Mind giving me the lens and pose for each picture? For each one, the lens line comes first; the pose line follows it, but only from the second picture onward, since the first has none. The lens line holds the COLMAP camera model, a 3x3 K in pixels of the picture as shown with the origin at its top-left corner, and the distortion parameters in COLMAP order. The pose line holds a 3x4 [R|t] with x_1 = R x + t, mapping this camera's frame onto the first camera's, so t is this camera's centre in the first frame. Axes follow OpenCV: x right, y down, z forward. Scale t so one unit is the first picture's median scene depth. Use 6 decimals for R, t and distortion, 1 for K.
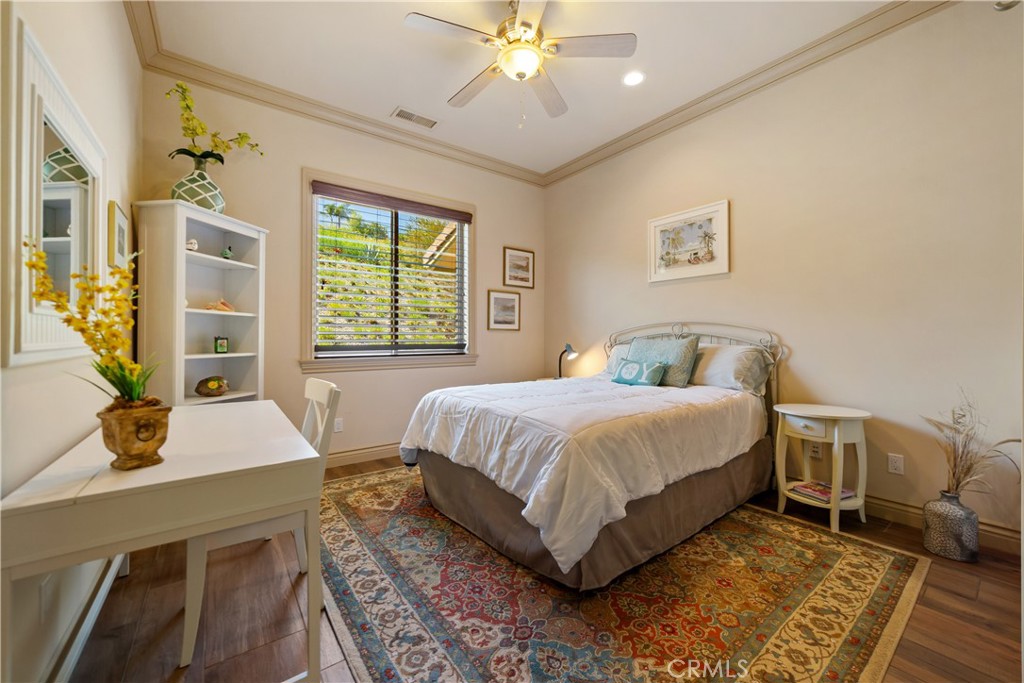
lens RADIAL K [[399.3, 0, 545.0], [0, 399.3, 337.5], [0, 0, 1]] dist [-0.012562, 0.001202]
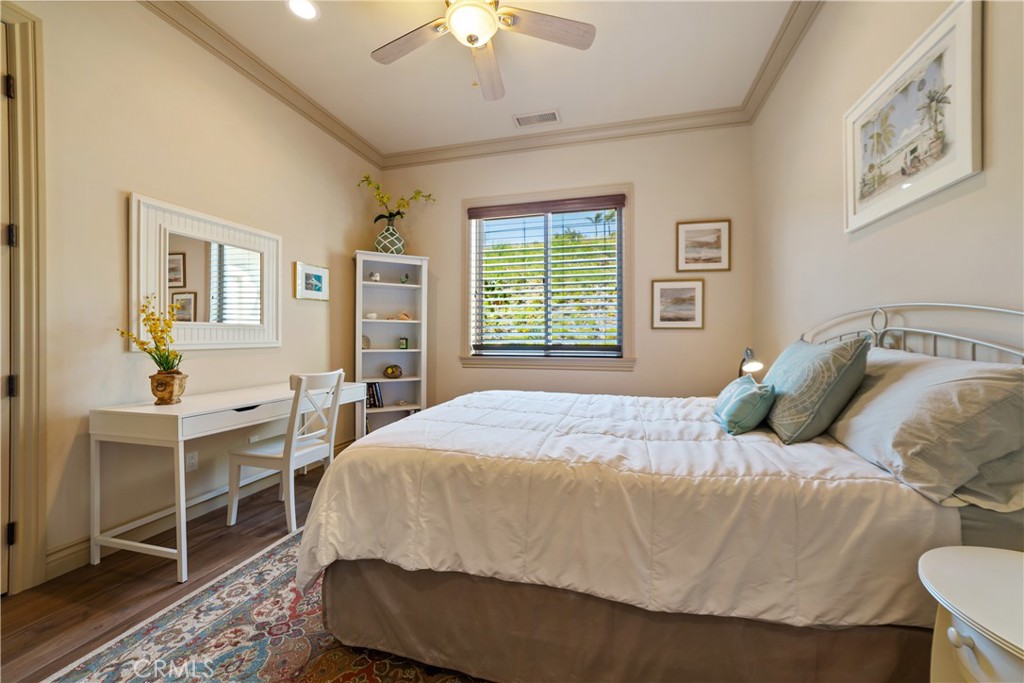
lens RADIAL K [[399.3, 0, 508.6], [0, 399.3, 339.4], [0, 0, 1]] dist [-0.012562, 0.001202]
pose [[0.582033, 0.004787, -0.813151, 0.474191], [-0.000876, 0.999986, 0.005259, -0.002420], [0.813165, -0.002349, 0.582029, 0.380382]]
